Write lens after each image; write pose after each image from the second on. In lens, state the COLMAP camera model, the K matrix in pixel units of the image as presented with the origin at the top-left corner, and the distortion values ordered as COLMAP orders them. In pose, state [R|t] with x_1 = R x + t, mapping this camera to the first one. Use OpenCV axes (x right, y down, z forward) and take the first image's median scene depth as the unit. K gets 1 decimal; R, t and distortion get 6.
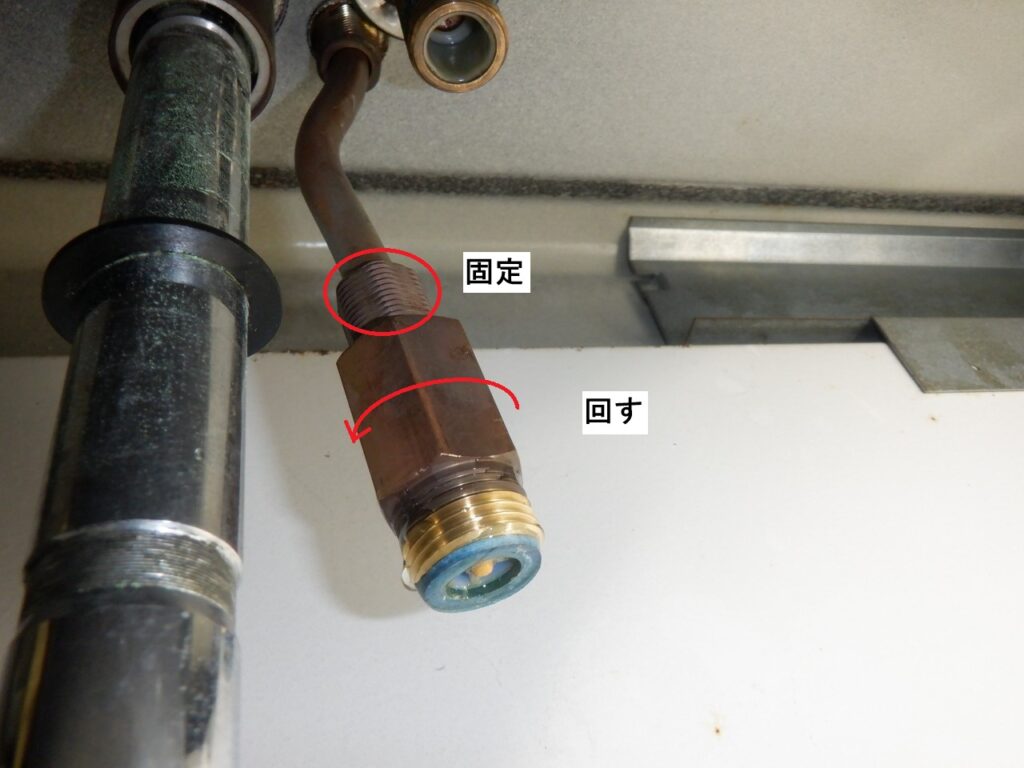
lens RADIAL K [[843.5, 0, 512.0], [0, 843.5, 384.0], [0, 0, 1]] dist [0.003963, 0.005202]
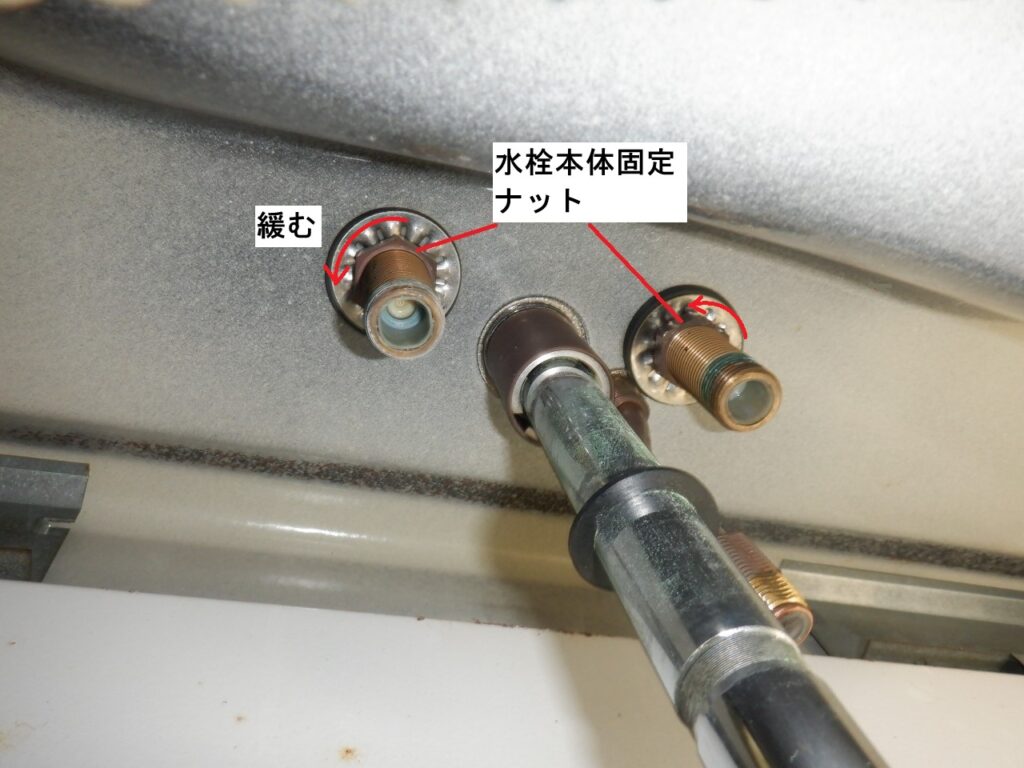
lens RADIAL K [[843.5, 0, 512.0], [0, 843.5, 384.0], [0, 0, 1]] dist [0.003963, 0.005202]
pose [[0.996901, 0.075762, 0.021197, -0.288119], [-0.058215, 0.891631, -0.449006, 0.140052], [-0.052918, 0.446380, 0.893278, -0.157473]]
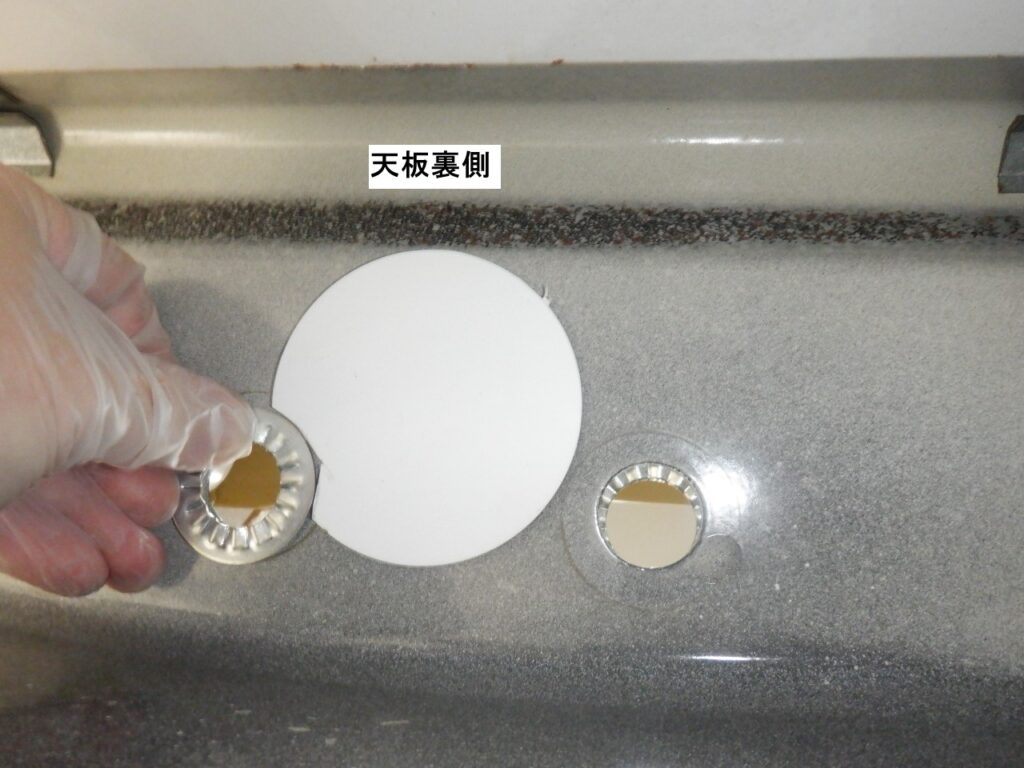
lens RADIAL K [[843.5, 0, 512.0], [0, 843.5, 384.0], [0, 0, 1]] dist [0.003963, 0.005202]
pose [[-0.993263, 0.093254, -0.068796, -0.255107], [-0.030528, -0.783252, -0.620955, 0.156792], [-0.111791, -0.614671, 0.780822, 0.141600]]
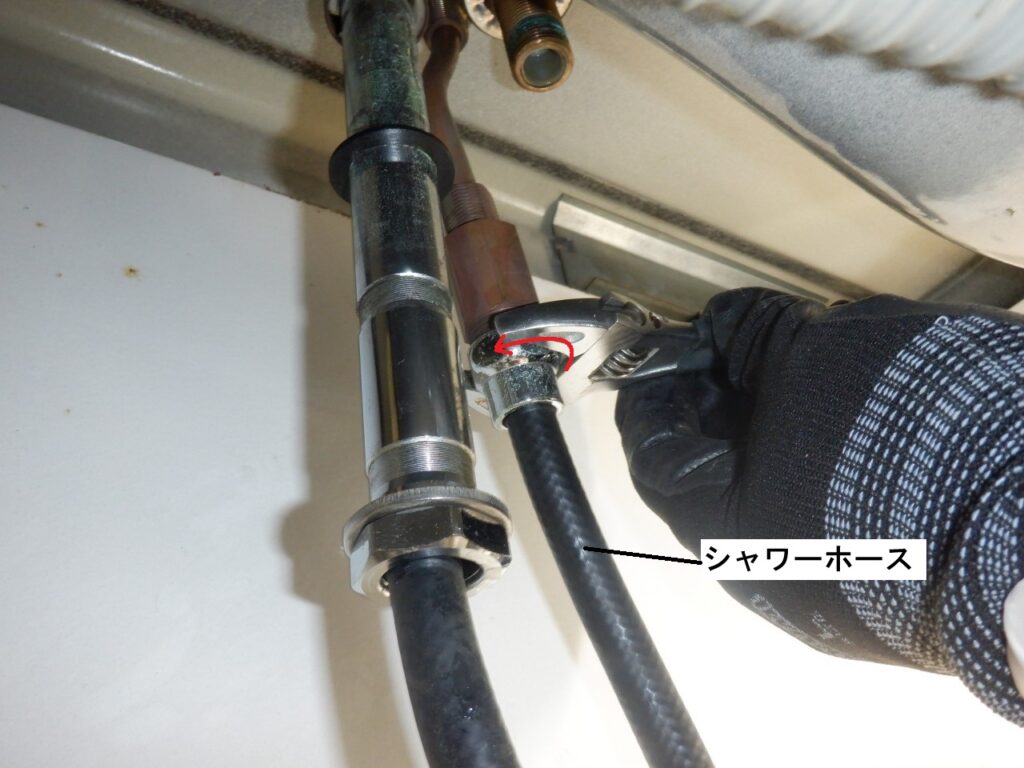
lens RADIAL K [[853.9, 0, 512.0], [0, 853.9, 384.0], [0, 0, 1]] dist [0.010538, -0.000917]
pose [[0.928164, 0.259667, 0.266618, -0.228475], [-0.274894, 0.961250, 0.020786, 0.093820], [-0.250889, -0.092585, 0.963578, -0.347613]]
